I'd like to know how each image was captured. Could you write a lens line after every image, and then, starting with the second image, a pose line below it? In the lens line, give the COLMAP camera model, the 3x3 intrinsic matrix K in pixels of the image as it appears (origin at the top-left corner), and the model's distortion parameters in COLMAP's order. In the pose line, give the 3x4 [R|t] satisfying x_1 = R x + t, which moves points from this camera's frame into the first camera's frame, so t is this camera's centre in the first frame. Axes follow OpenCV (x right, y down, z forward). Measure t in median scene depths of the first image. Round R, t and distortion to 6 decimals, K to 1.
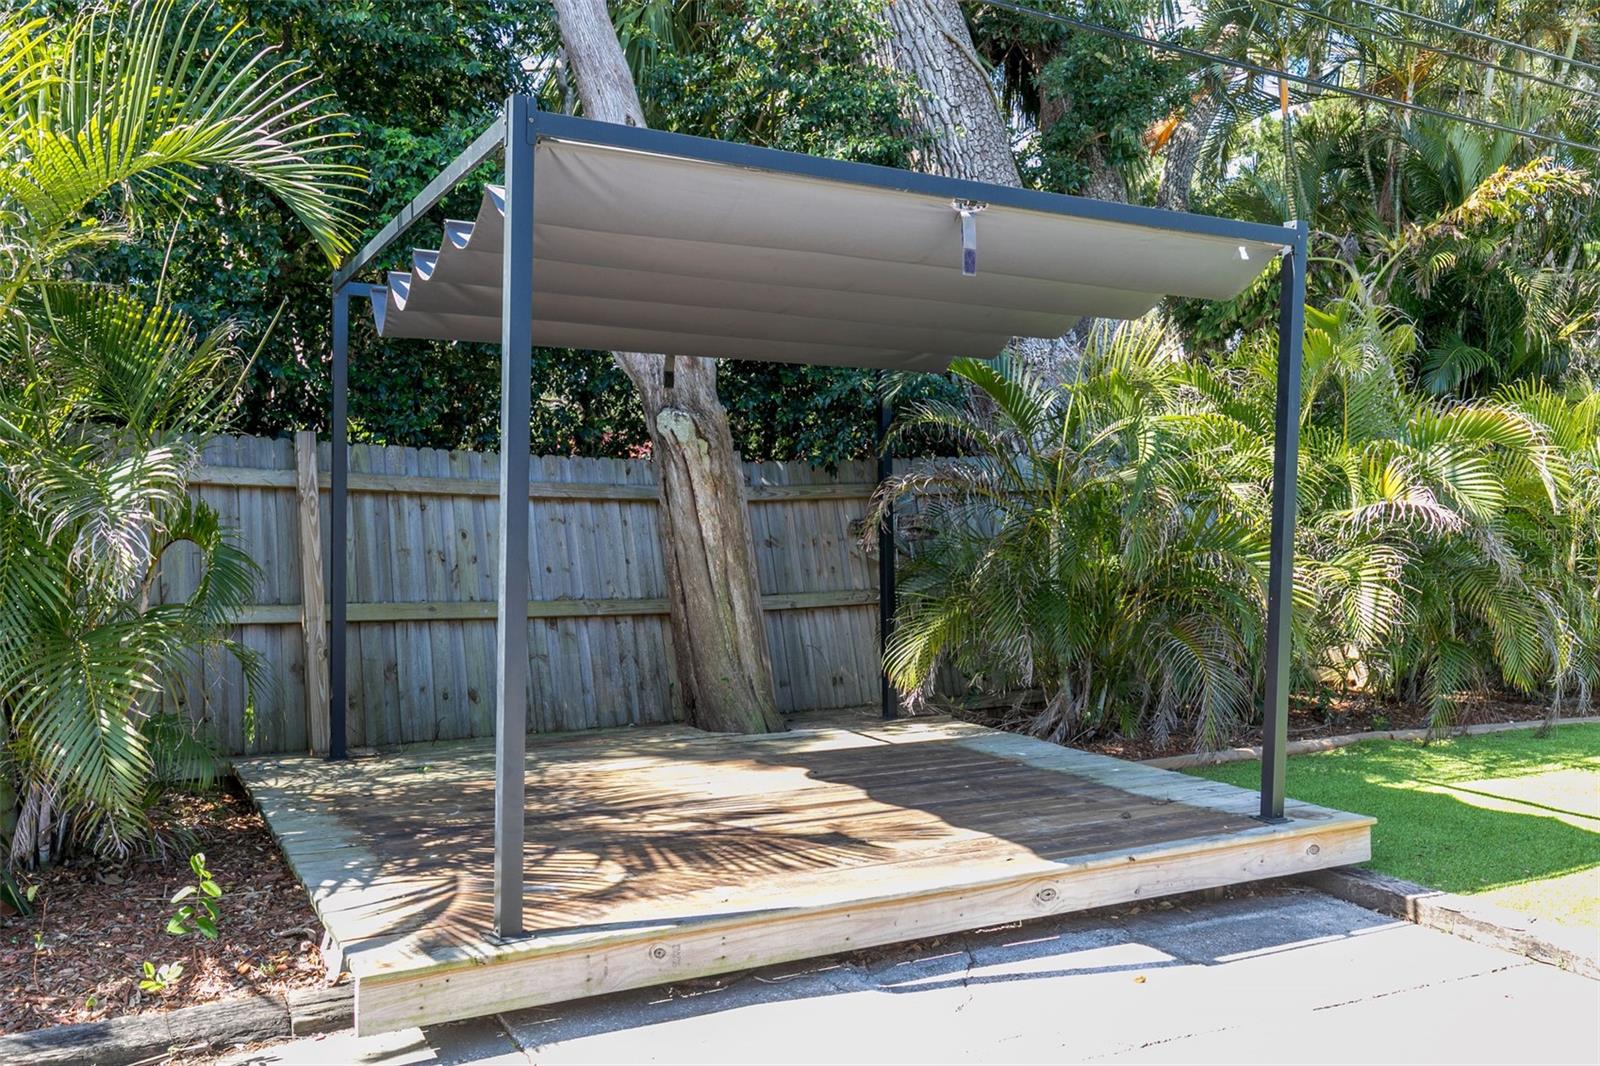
lens RADIAL K [[1319.9, 0, 830.4], [0, 1319.9, 539.6], [0, 0, 1]] dist [0.014124, -0.010063]
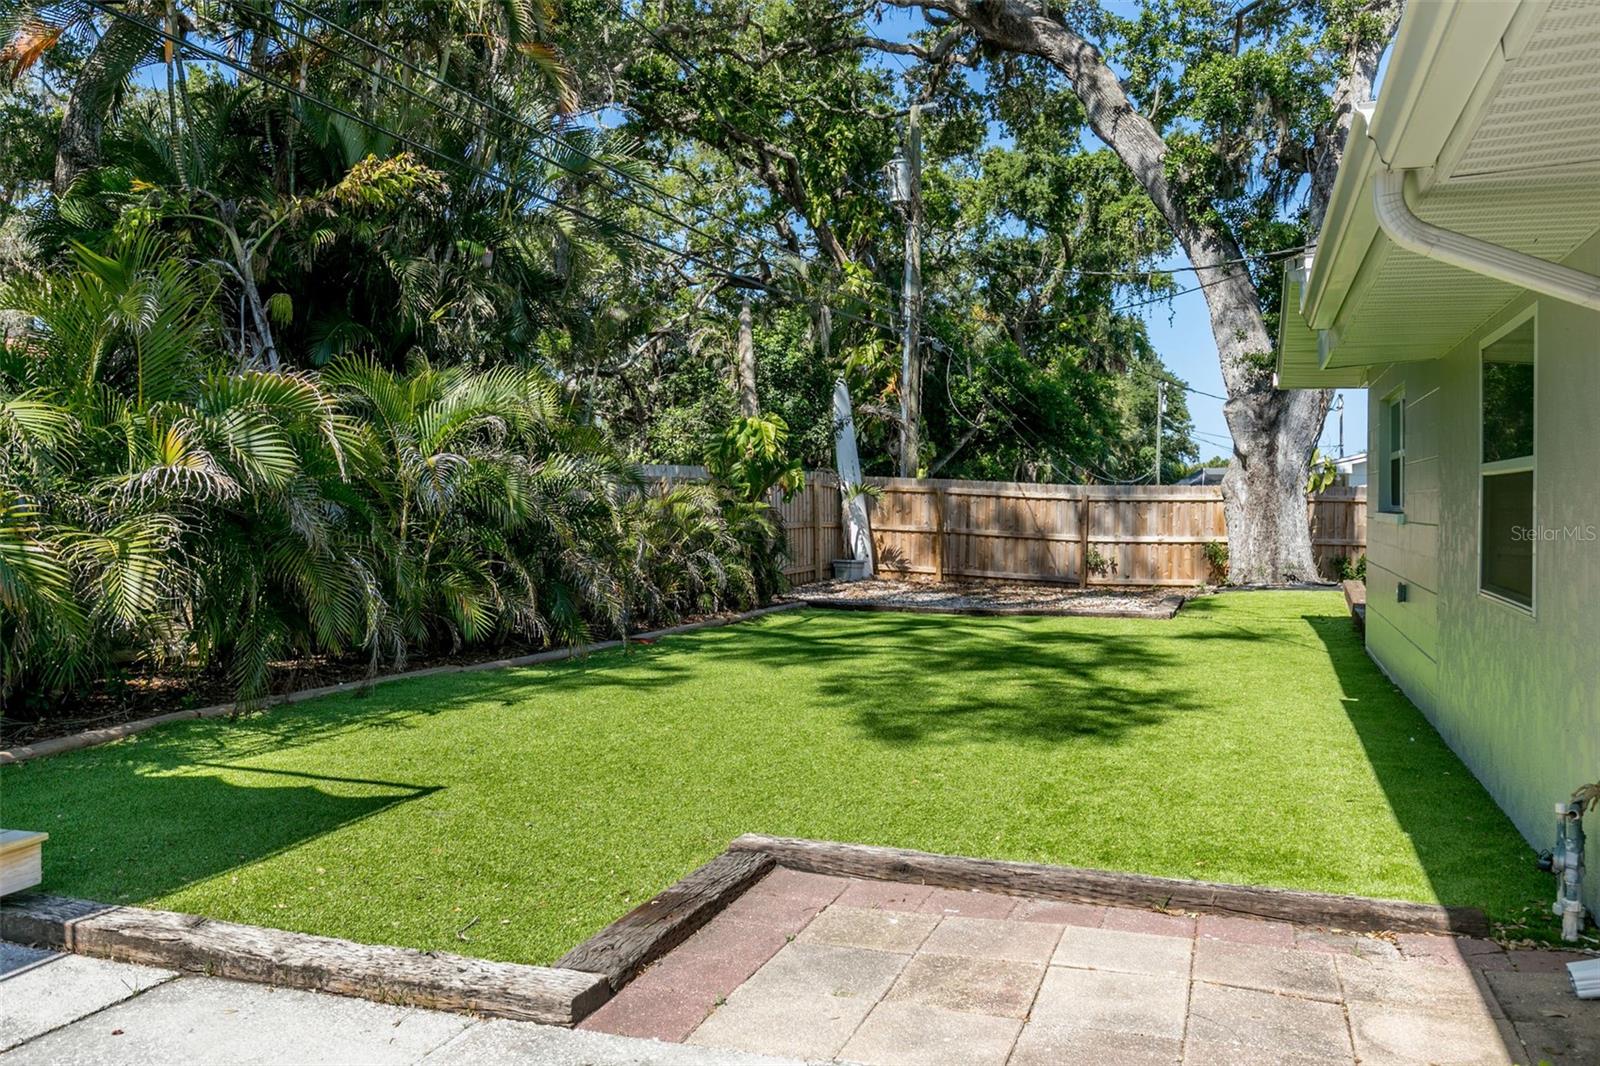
lens RADIAL K [[1242.1, 0, 830.4], [0, 1242.1, 484.1], [0, 0, 1]] dist [-0.004409, 0.008078]
pose [[0.729550, 0.006753, 0.683894, 0.160468], [0.004858, 0.999875, -0.015055, -0.001085], [-0.683910, 0.014306, 0.729426, 0.042348]]
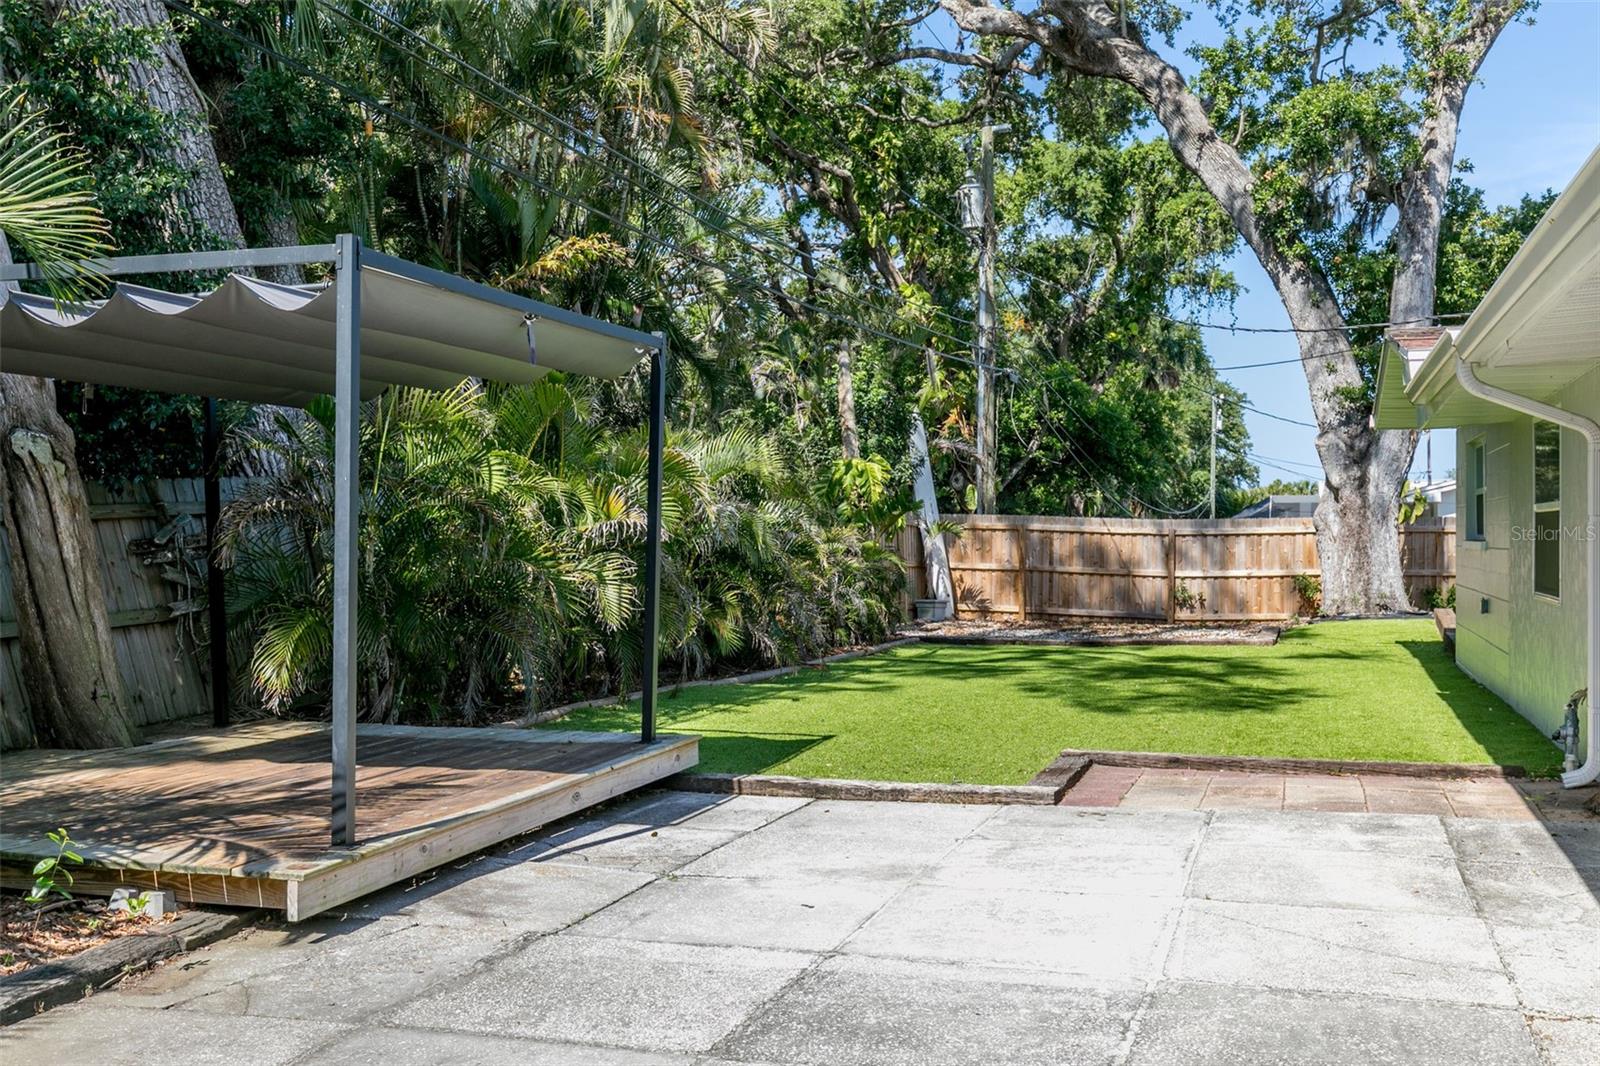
lens RADIAL K [[1522.3, 0, 844.6], [0, 1522.3, 543.5], [0, 0, 1]] dist [0.003454, 0.000000]
pose [[0.712134, -0.015262, 0.701878, -0.468808], [0.020887, 0.999782, 0.000547, -0.001660], [-0.701733, 0.014271, 0.712297, -0.234396]]
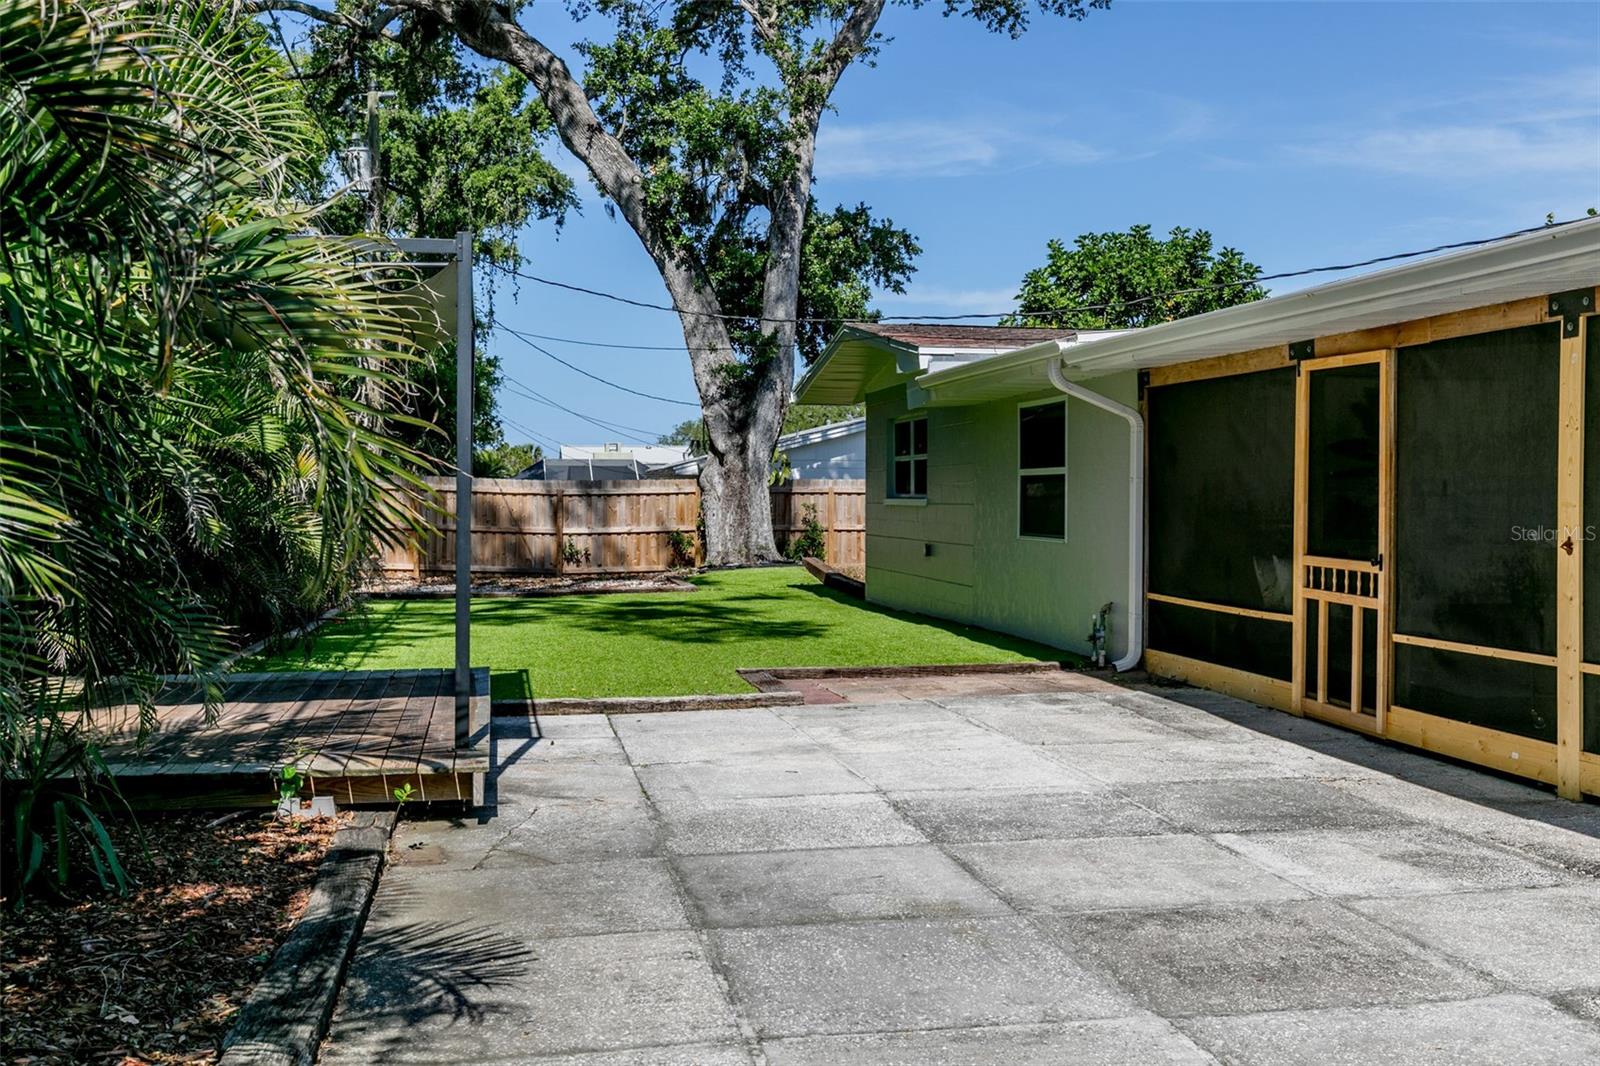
lens RADIAL K [[1522.3, 0, 797.8], [0, 1522.3, 519.1], [0, 0, 1]] dist [0.003454, 0.000000]
pose [[0.316073, -0.025037, 0.948405, -0.900182], [0.021318, 0.999587, 0.019284, -0.003897], [-0.948495, 0.014123, 0.316476, 0.009743]]
